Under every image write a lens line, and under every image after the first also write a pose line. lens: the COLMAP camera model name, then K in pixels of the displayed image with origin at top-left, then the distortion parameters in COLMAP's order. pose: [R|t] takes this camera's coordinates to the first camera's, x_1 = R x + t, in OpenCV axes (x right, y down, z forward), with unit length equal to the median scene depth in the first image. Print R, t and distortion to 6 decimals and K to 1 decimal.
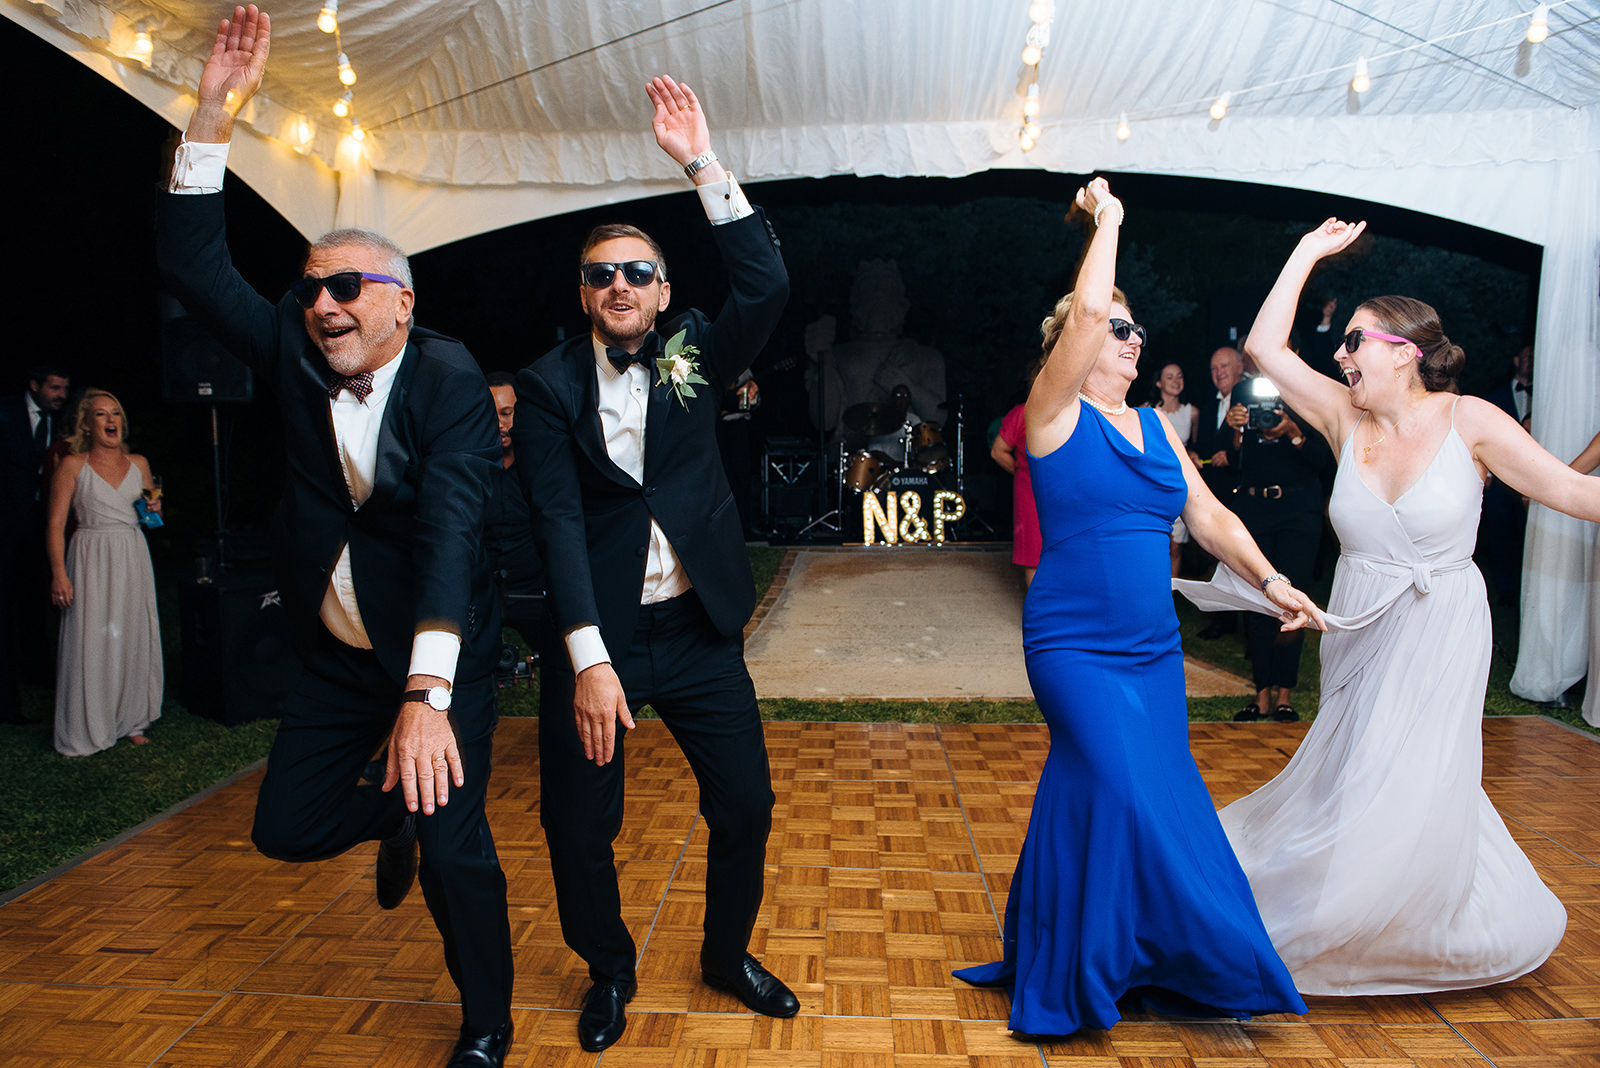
lens RADIAL K [[1089.3, 0, 828.8], [0, 1089.3, 543.5], [0, 0, 1]] dist [-0.020011, -0.022891]
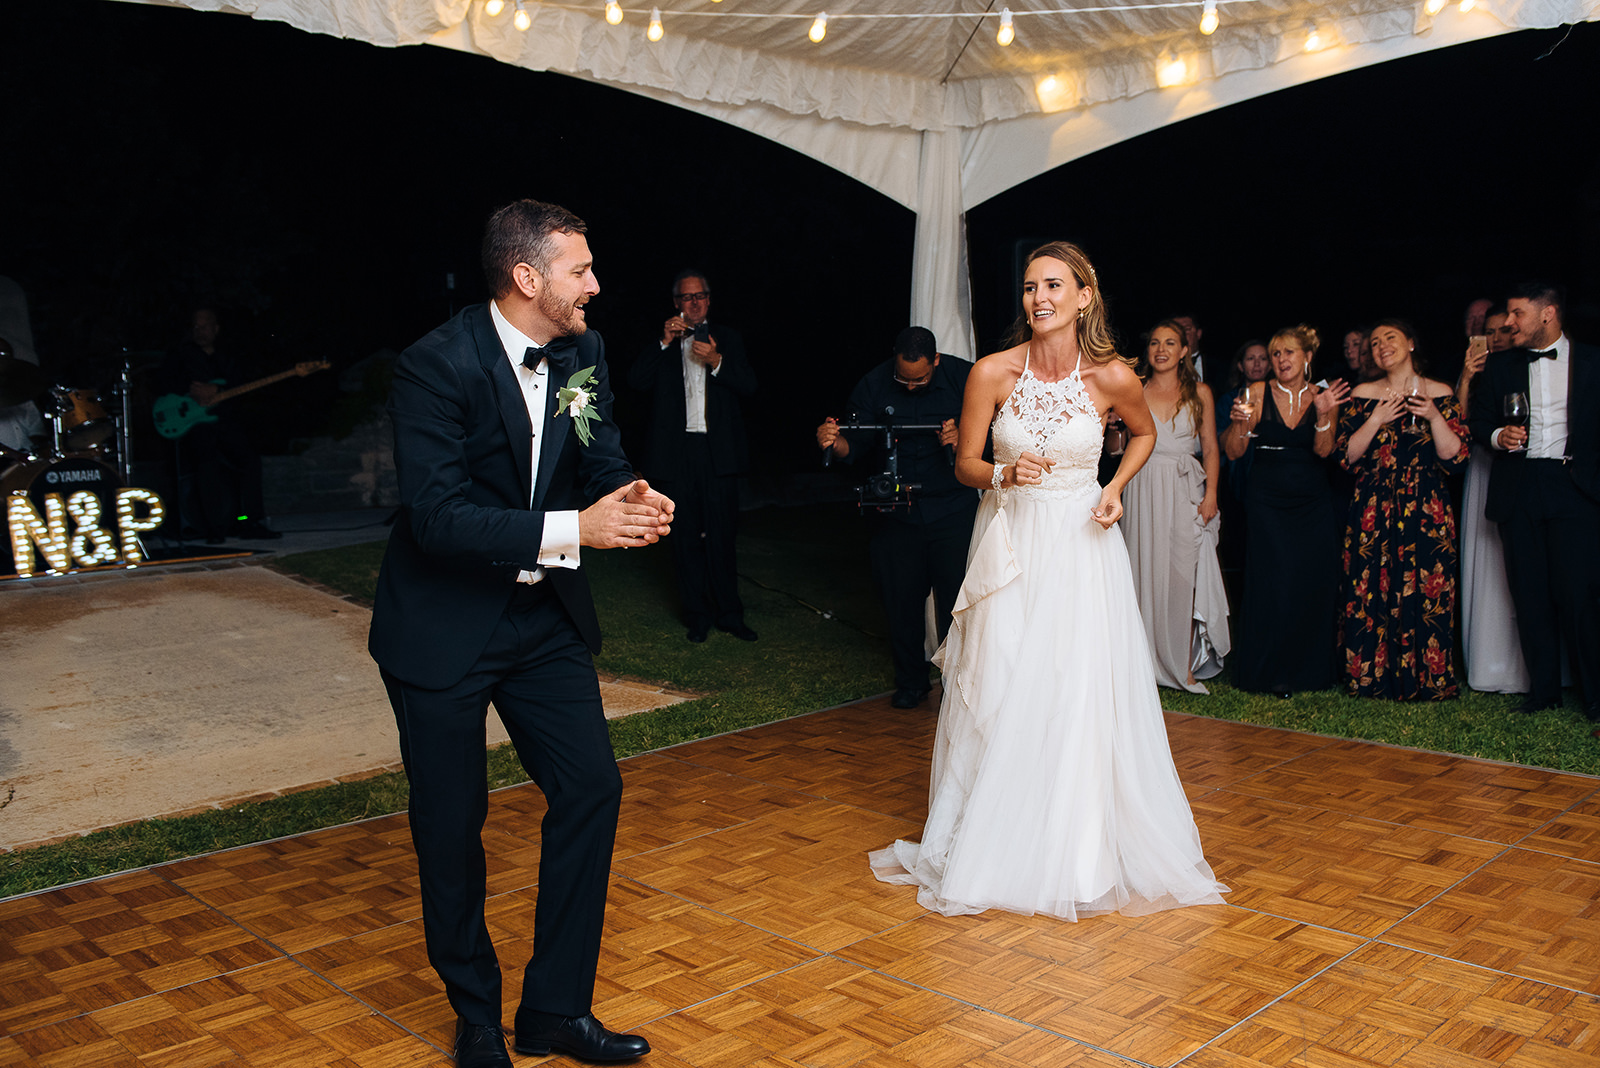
lens RADIAL K [[1330.4, 0, 800.0], [0, 1330.4, 534.0], [0, 0, 1]] dist [-0.010952, -0.003817]
pose [[0.712289, -0.074078, 0.697966, -0.494300], [0.075924, 0.996712, 0.028302, -0.030048], [-0.697767, 0.032833, 0.715571, 0.287312]]
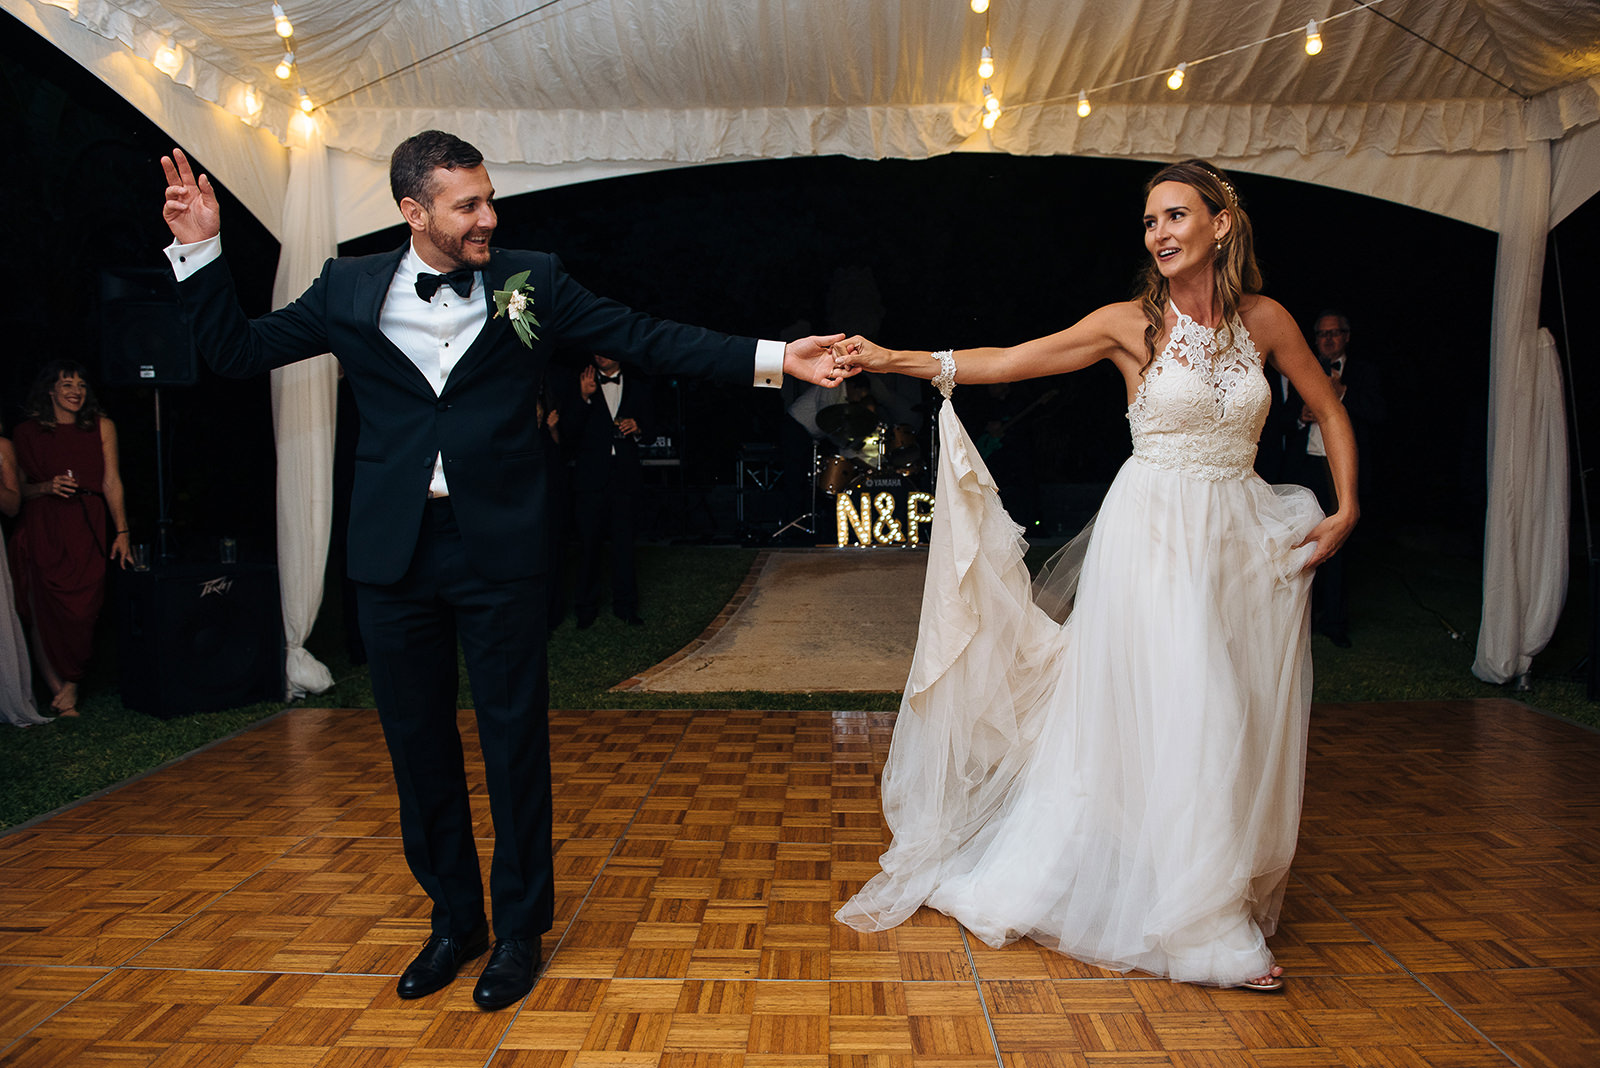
lens RADIAL K [[1088.3, 0, 861.1], [0, 1088.3, 529.2], [0, 0, 1]] dist [-0.038550, -0.001307]
pose [[0.999085, -0.002556, 0.042700, 0.031297], [0.004039, 0.999390, -0.034691, 0.053718], [-0.042586, 0.034832, 0.998485, 0.033563]]
